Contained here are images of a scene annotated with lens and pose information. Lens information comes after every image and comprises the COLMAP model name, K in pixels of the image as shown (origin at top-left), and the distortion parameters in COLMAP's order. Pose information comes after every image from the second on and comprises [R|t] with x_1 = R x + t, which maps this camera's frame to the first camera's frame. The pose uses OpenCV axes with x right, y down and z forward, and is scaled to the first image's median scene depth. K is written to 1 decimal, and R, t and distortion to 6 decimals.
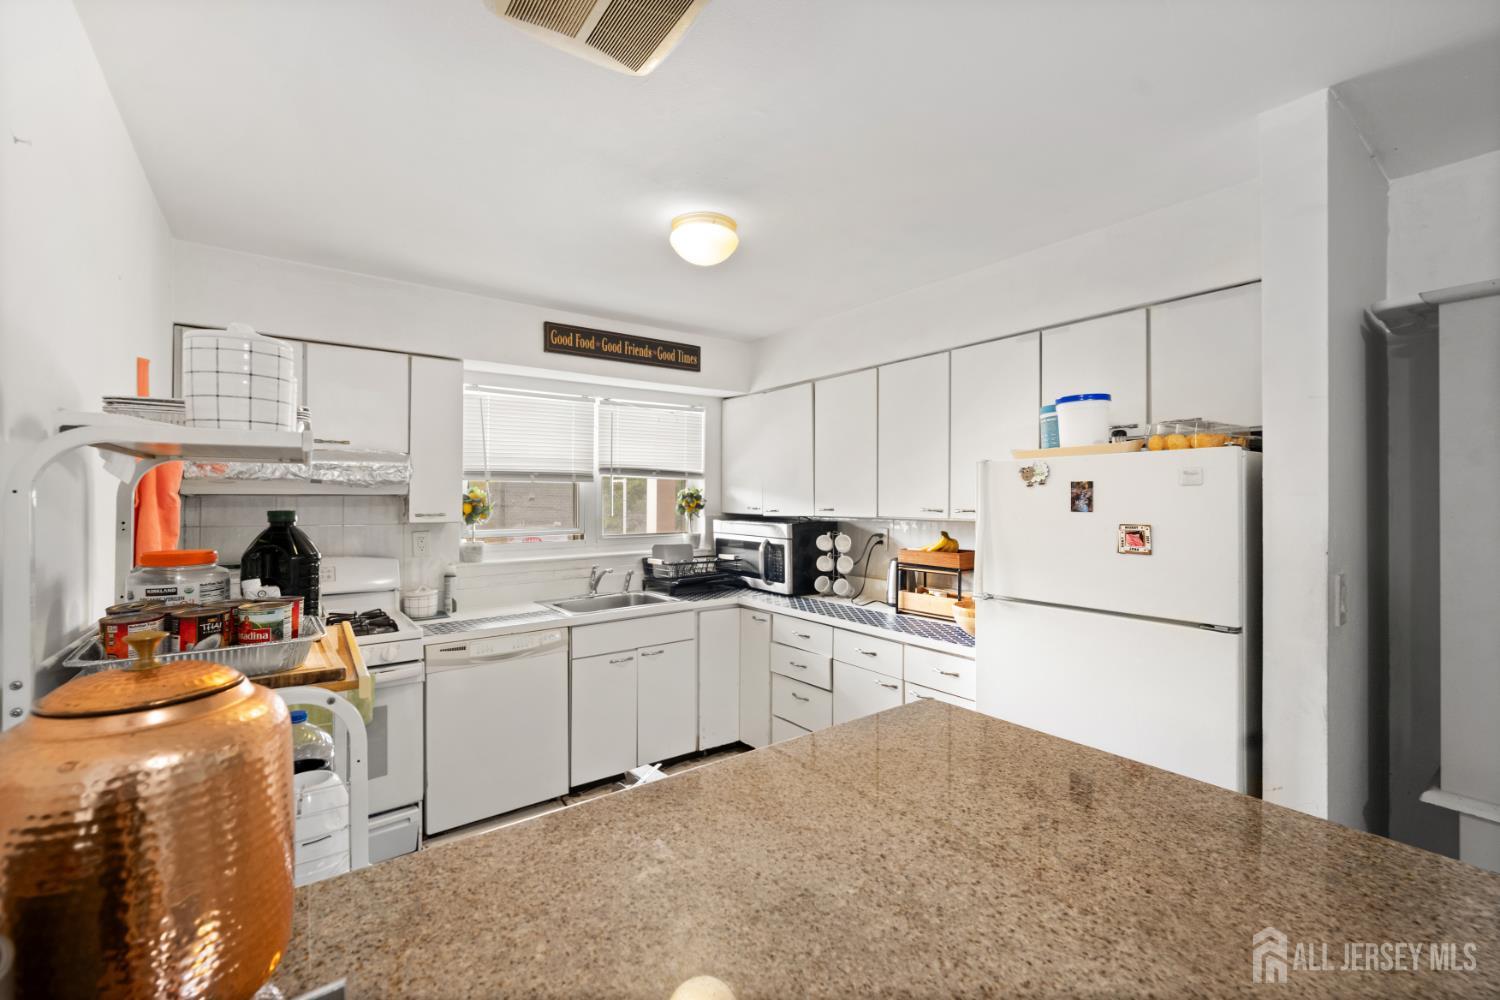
lens RADIAL K [[636.3, 0, 757.6], [0, 636.3, 492.2], [0, 0, 1]] dist [-0.002541, -0.000294]
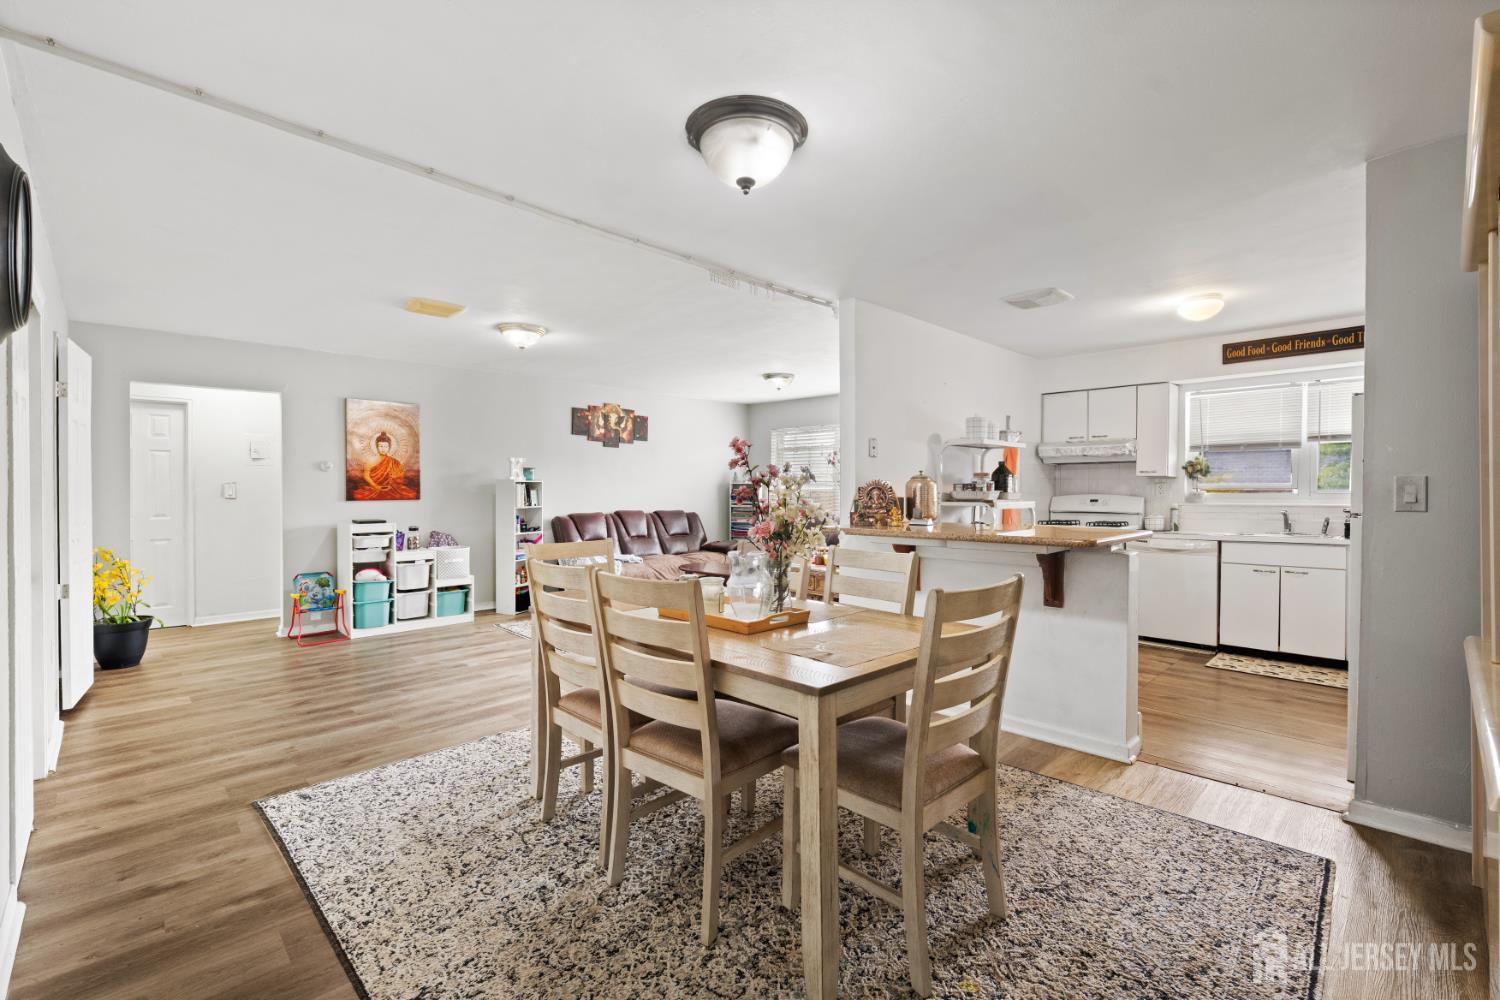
lens RADIAL K [[647.9, 0, 756.3], [0, 647.9, 500.0], [0, 0, 1]] dist [0.001627, -0.000045]
pose [[0.128804, 0.014766, -0.991560, 1.009407], [0.005694, 0.999862, 0.015629, 0.069482], [0.991654, -0.007659, 0.128702, -0.295917]]
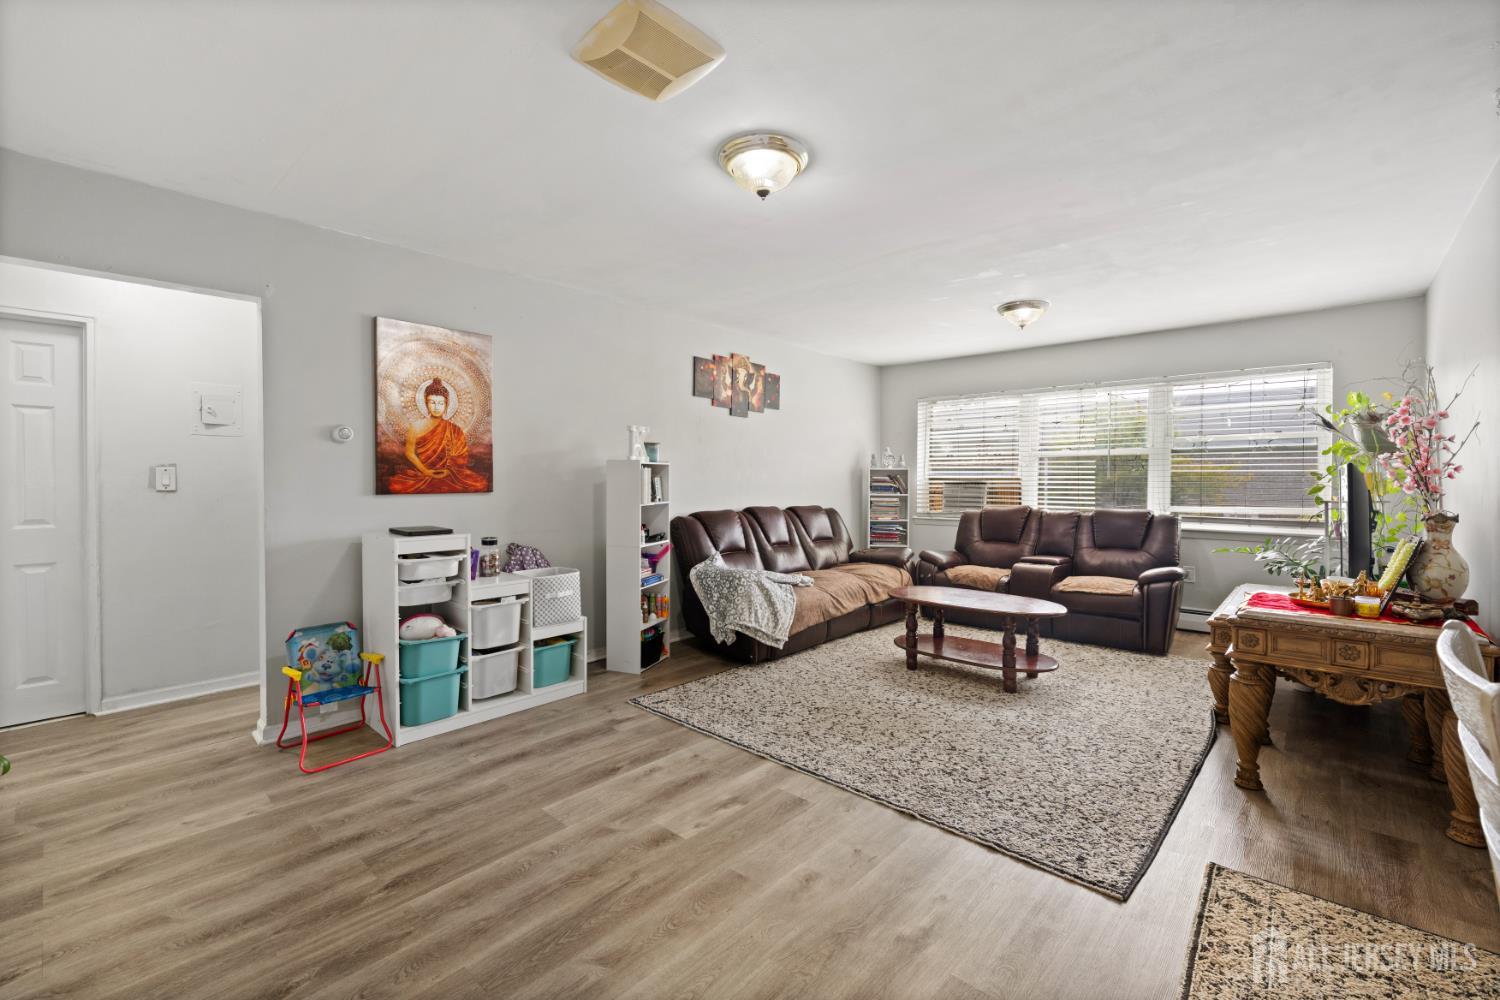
lens RADIAL K [[636.3, 0, 757.6], [0, 636.3, 492.2], [0, 0, 1]] dist [-0.002541, -0.000294]
pose [[0.189501, 0.017354, -0.981727, 0.249497], [0.007215, 0.999792, 0.019066, 0.073630], [0.981854, -0.010696, 0.189337, -0.752357]]
